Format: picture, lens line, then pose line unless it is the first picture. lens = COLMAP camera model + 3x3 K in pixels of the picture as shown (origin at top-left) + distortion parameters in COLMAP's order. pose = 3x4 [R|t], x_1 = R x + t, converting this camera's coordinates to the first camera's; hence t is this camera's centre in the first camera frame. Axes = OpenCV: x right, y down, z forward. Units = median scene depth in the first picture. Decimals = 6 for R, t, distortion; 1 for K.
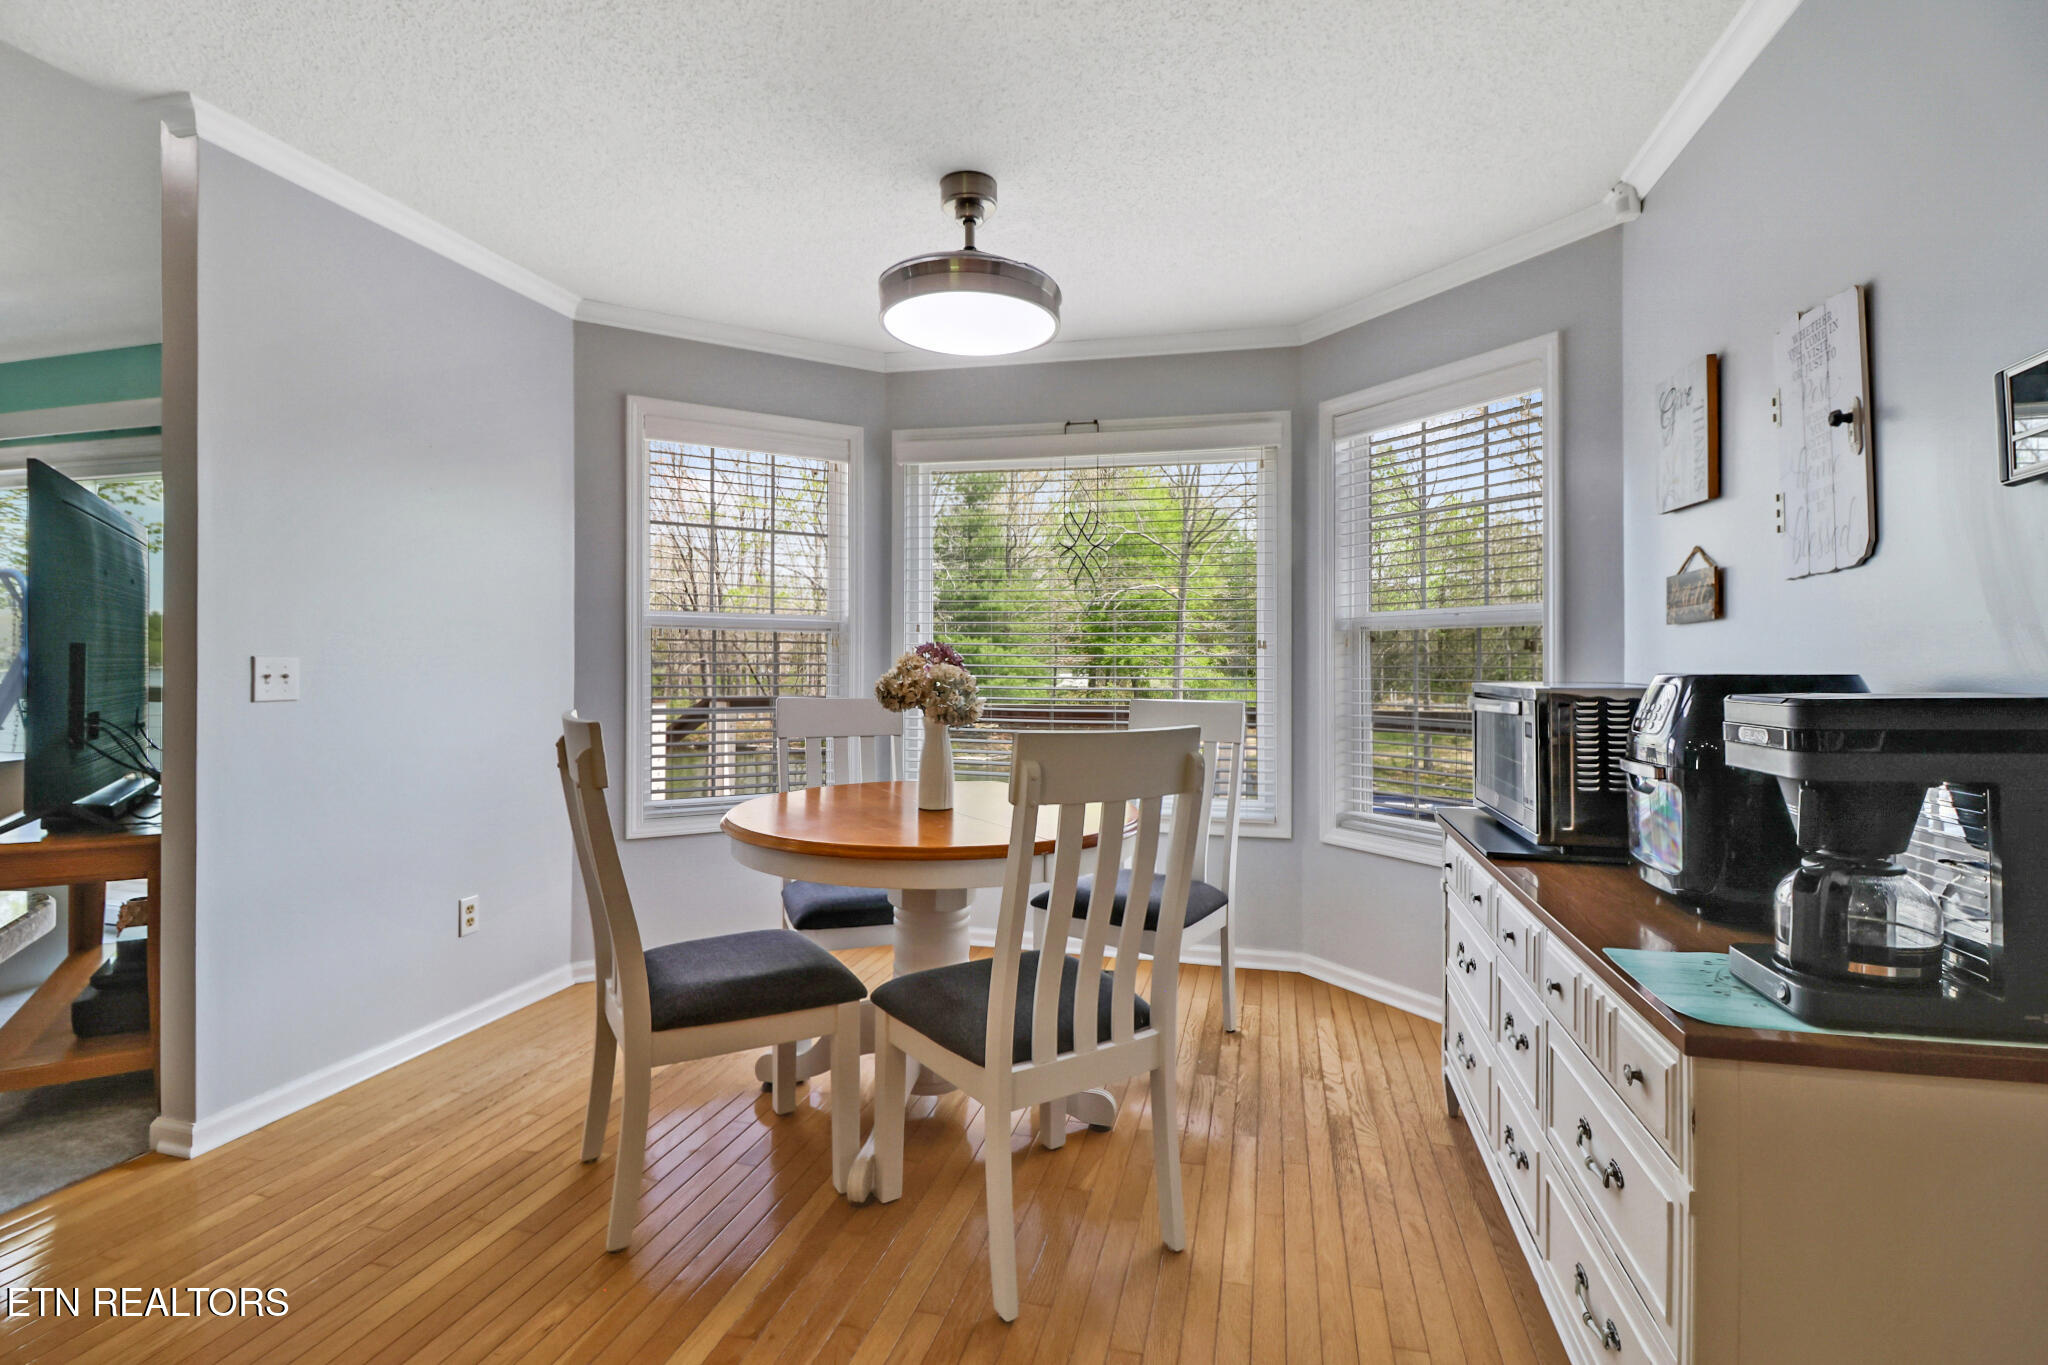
lens RADIAL K [[961.4, 0, 1025.5], [0, 961.4, 678.0], [0, 0, 1]] dist [0.009584, 0.000538]
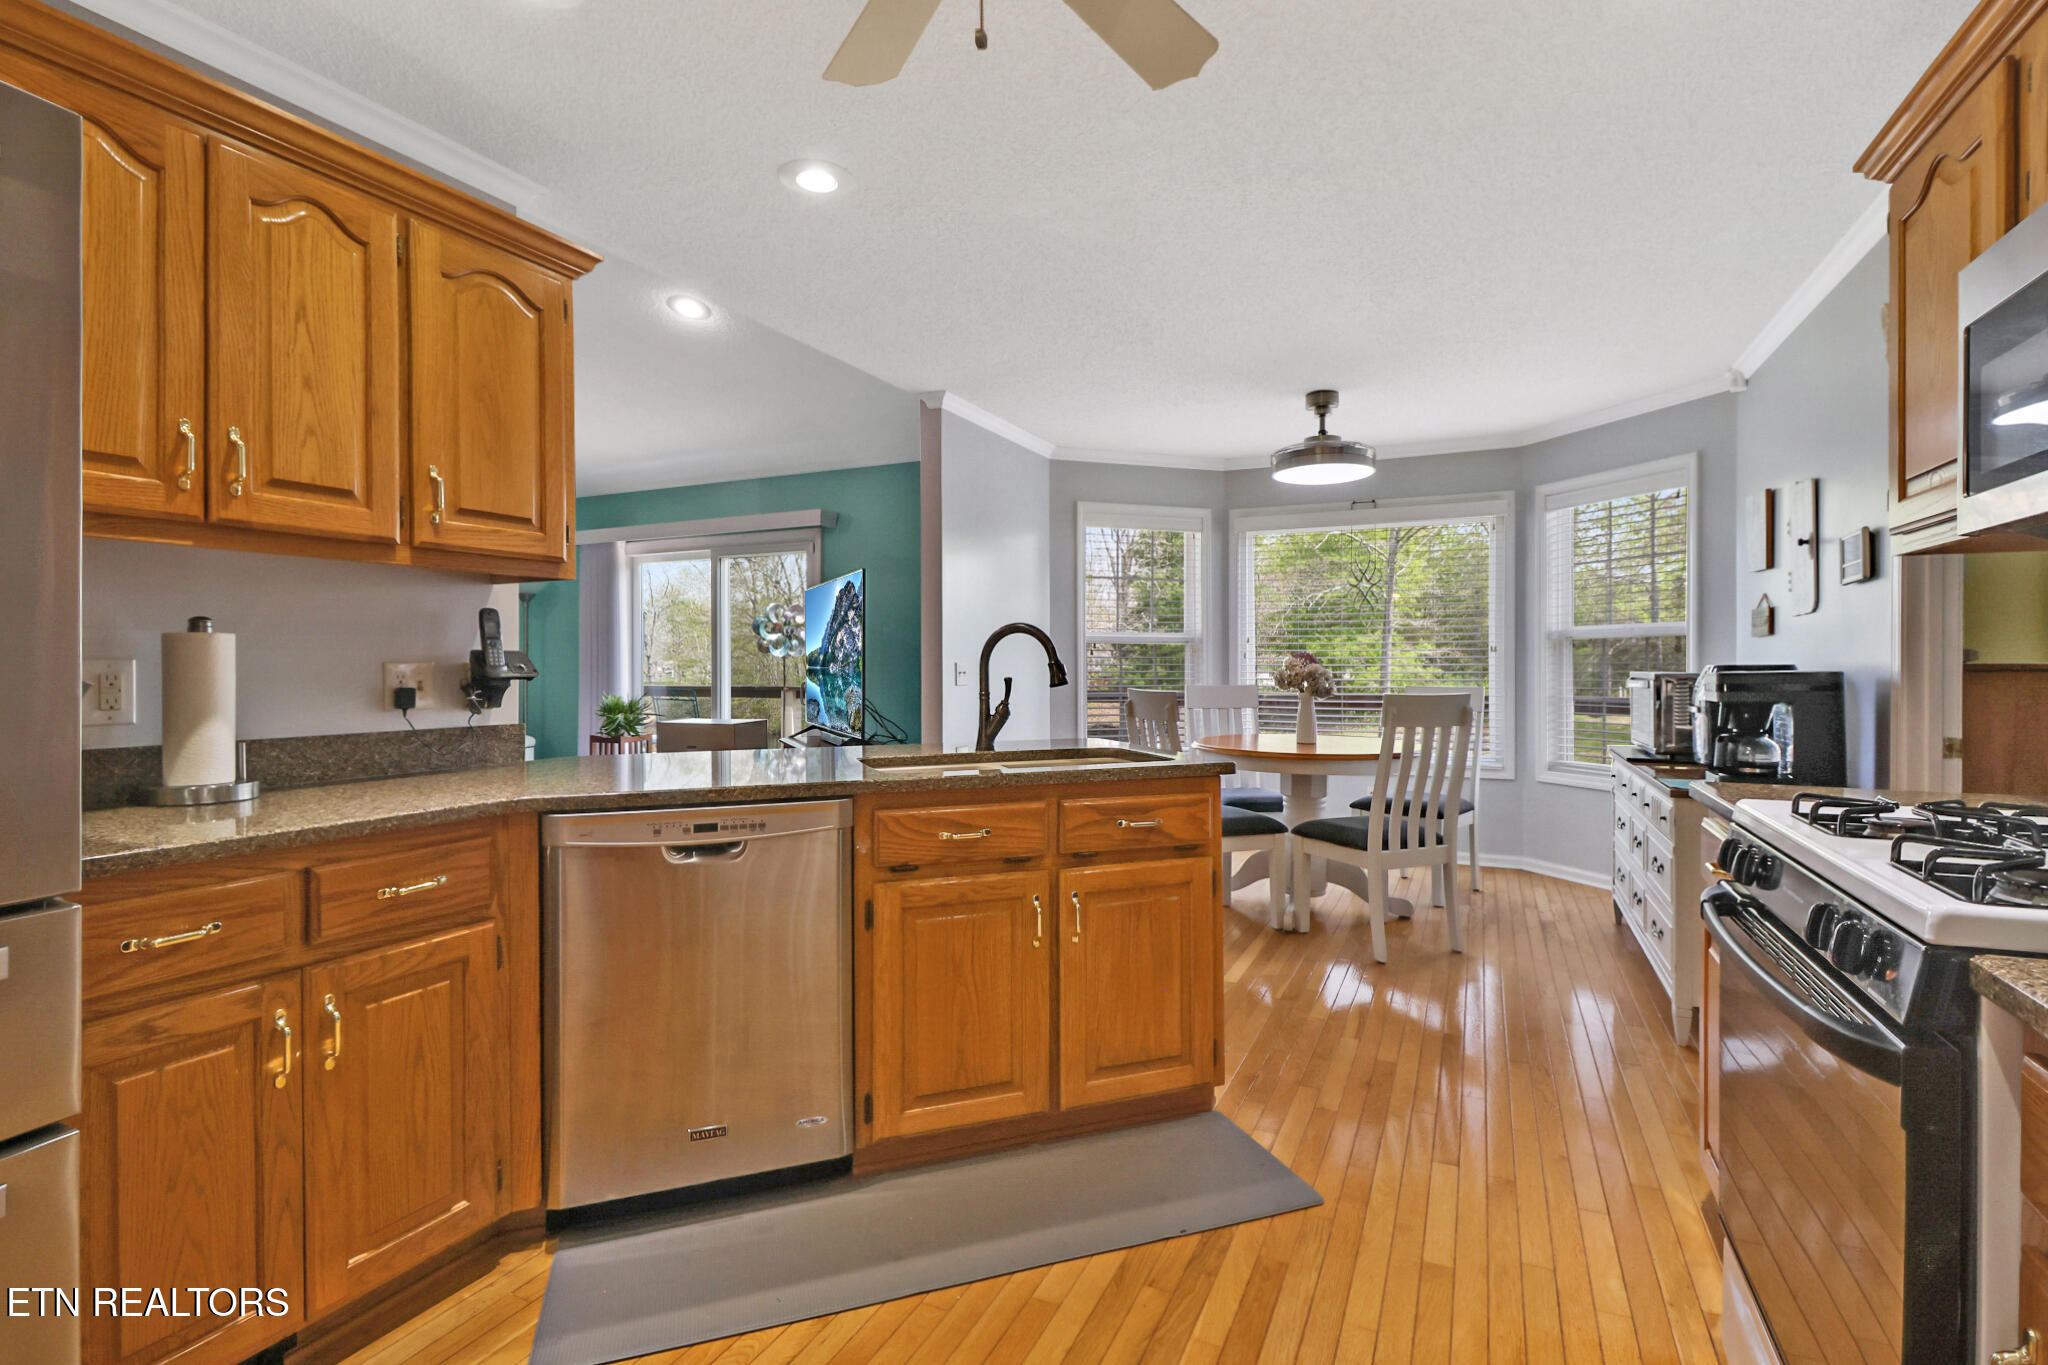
lens RADIAL K [[961.4, 0, 1039.8], [0, 961.4, 688.4], [0, 0, 1]] dist [0.009584, 0.000538]
pose [[0.983600, -0.004515, -0.180309, -0.207964], [0.006331, 0.999935, 0.009501, 0.008633], [0.180255, -0.010487, 0.983564, -0.699270]]
